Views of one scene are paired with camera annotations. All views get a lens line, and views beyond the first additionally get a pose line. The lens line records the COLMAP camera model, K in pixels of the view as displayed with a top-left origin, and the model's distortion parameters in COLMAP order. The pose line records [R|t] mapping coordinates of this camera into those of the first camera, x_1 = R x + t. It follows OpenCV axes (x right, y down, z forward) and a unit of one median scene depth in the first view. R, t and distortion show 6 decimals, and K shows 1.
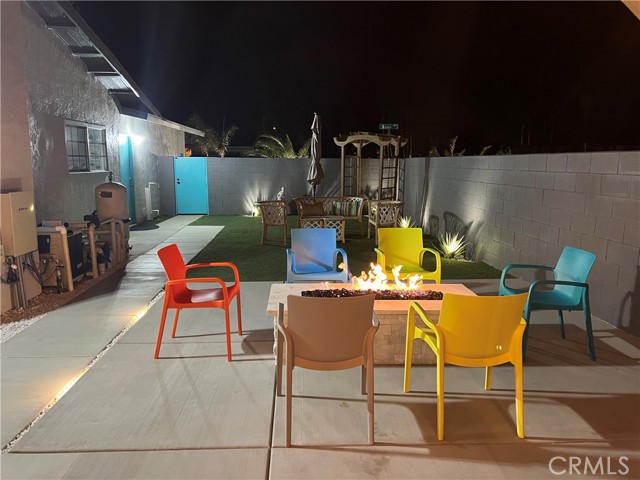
lens RADIAL K [[476.3, 0, 320.8], [0, 476.3, 243.2], [0, 0, 1]] dist [0.079848, -0.108903]
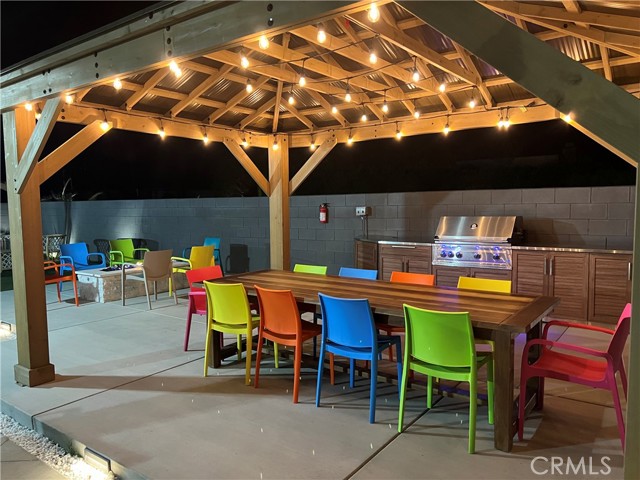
lens RADIAL K [[476.3, 0, 320.8], [0, 476.3, 243.2], [0, 0, 1]] dist [0.079848, -0.108903]
pose [[0.635884, -0.082995, 0.767309, -0.291126], [0.150284, 0.988486, -0.017625, 0.049716], [-0.757011, 0.126521, 0.641035, -0.289876]]
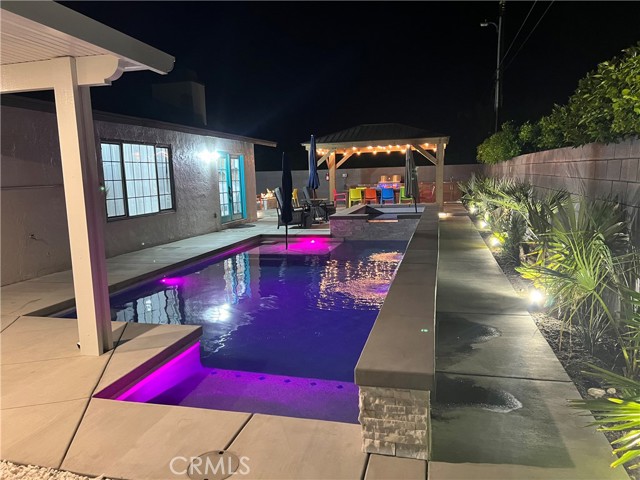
lens RADIAL K [[476.3, 0, 320.8], [0, 476.3, 243.2], [0, 0, 1]] dist [0.079848, -0.108903]
pose [[0.299922, -0.155688, 0.941174, -1.451959], [0.192349, 0.976199, 0.100187, 0.056151], [-0.934371, 0.150986, 0.322730, -0.372834]]
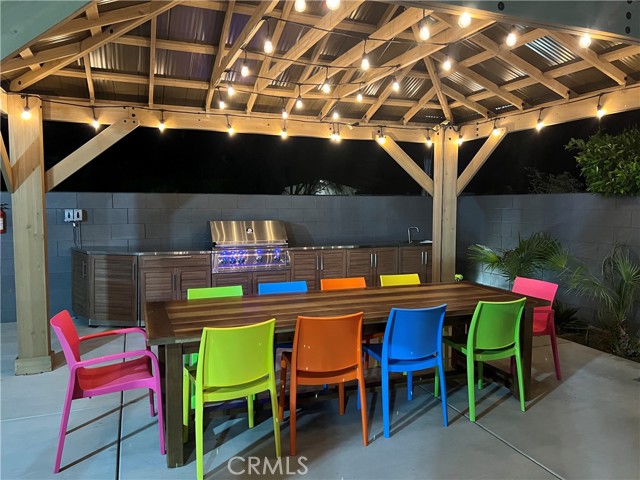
lens RADIAL K [[475.4, 0, 323.2], [0, 475.4, 238.7], [0, 0, 1]] dist [0.077149, -0.102800]
pose [[-0.312737, -0.079644, 0.946495, -0.299932], [0.154186, 0.979005, 0.133325, 0.002536], [-0.937242, 0.187632, -0.293892, -0.023272]]
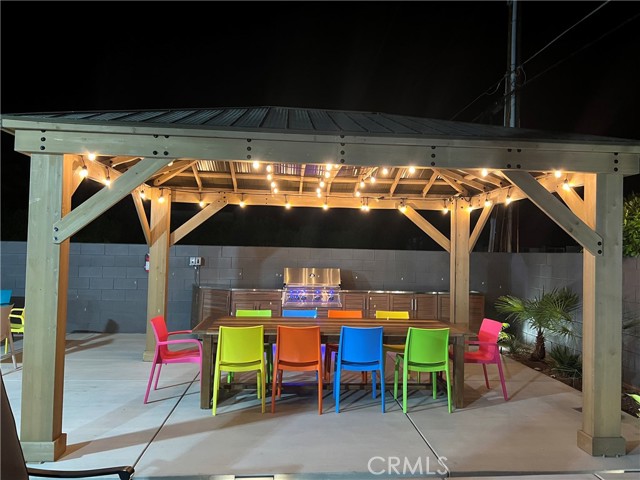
lens RADIAL K [[475.4, 0, 323.2], [0, 475.4, 238.7], [0, 0, 1]] dist [0.077149, -0.102800]
pose [[-0.020793, 0.017031, 0.999639, -0.454799], [0.145159, 0.989312, -0.013836, 0.009337], [-0.989190, 0.144819, -0.023043, -0.104488]]
